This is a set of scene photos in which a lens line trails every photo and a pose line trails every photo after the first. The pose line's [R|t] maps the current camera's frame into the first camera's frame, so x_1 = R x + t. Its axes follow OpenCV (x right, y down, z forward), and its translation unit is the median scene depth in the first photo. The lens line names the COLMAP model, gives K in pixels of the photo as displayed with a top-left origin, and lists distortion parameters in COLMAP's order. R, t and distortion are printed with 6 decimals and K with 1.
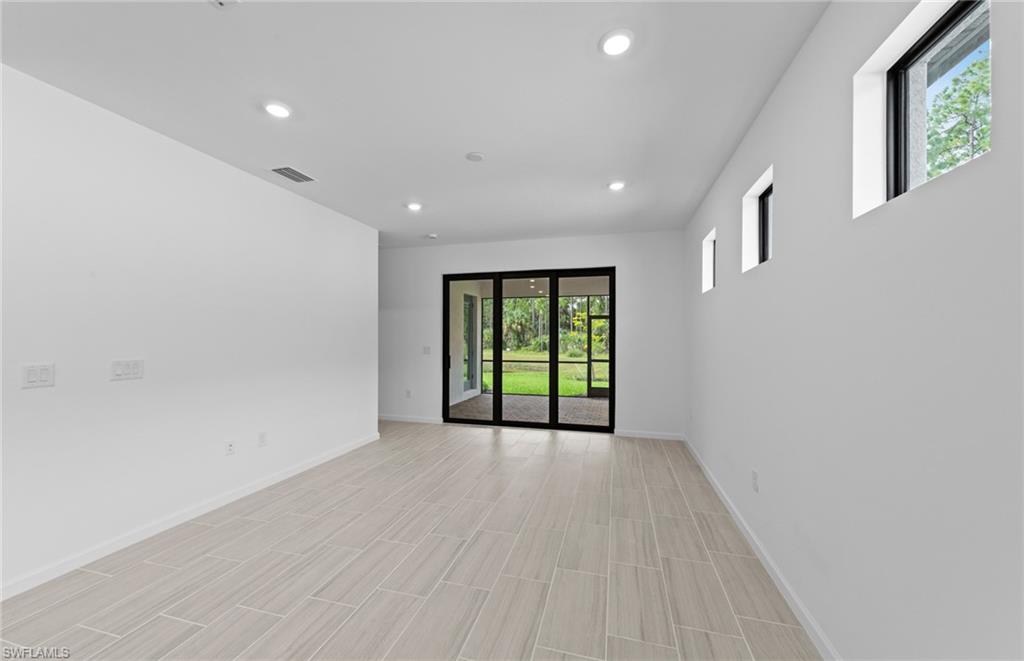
lens RADIAL K [[386.5, 0, 508.9], [0, 386.5, 337.2], [0, 0, 1]] dist [0.001292, 0.000057]
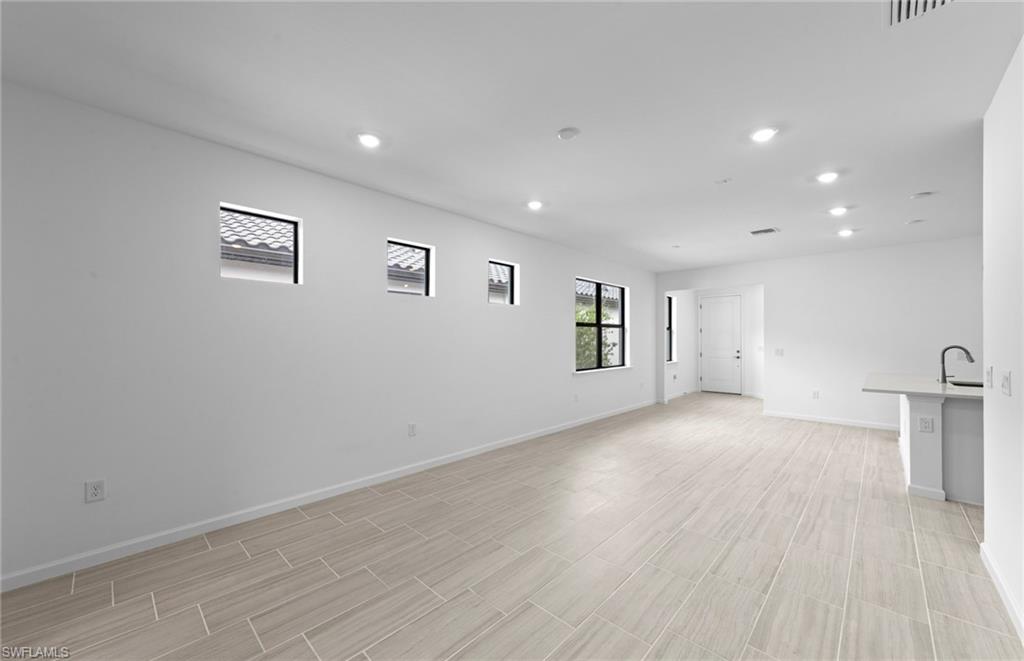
lens RADIAL K [[386.5, 0, 508.9], [0, 386.5, 337.2], [0, 0, 1]] dist [0.001292, 0.000057]
pose [[-0.879585, 0.000941, 0.475742, -0.216622], [0.001230, 0.999999, 0.000297, -0.003859], [-0.475741, 0.000847, -0.879585, 1.025967]]
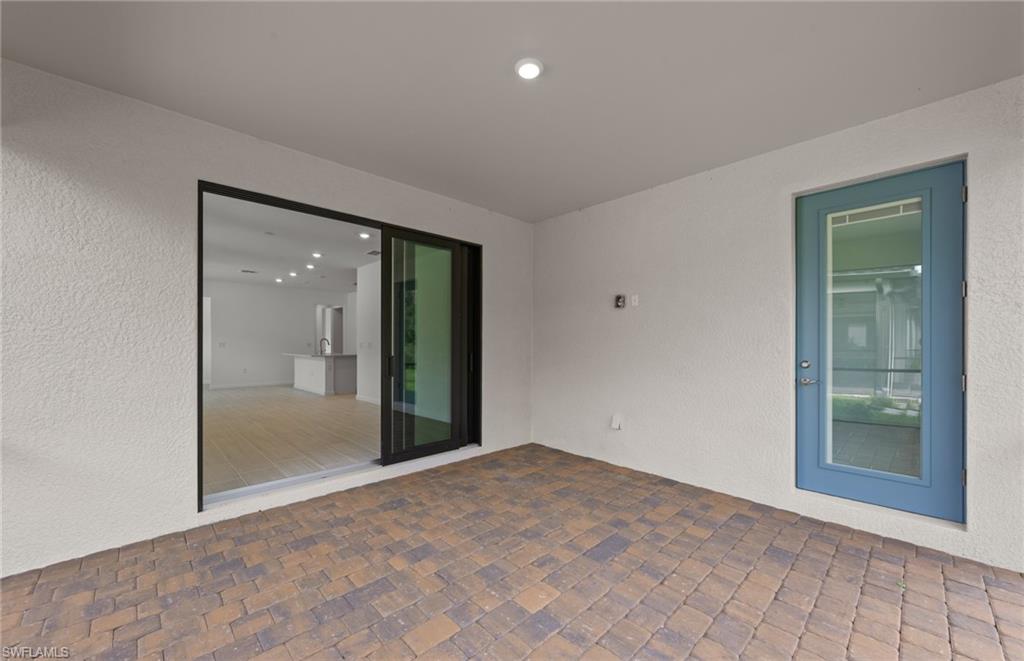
lens RADIAL K [[390.1, 0, 507.5], [0, 390.1, 342.6], [0, 0, 1]] dist [0.002710, 0.000045]
pose [[-0.513101, -0.002707, -0.858324, 0.525712], [-0.004438, 0.999990, -0.000500, 0.030957], [0.858317, 0.003552, -0.513108, 1.659405]]
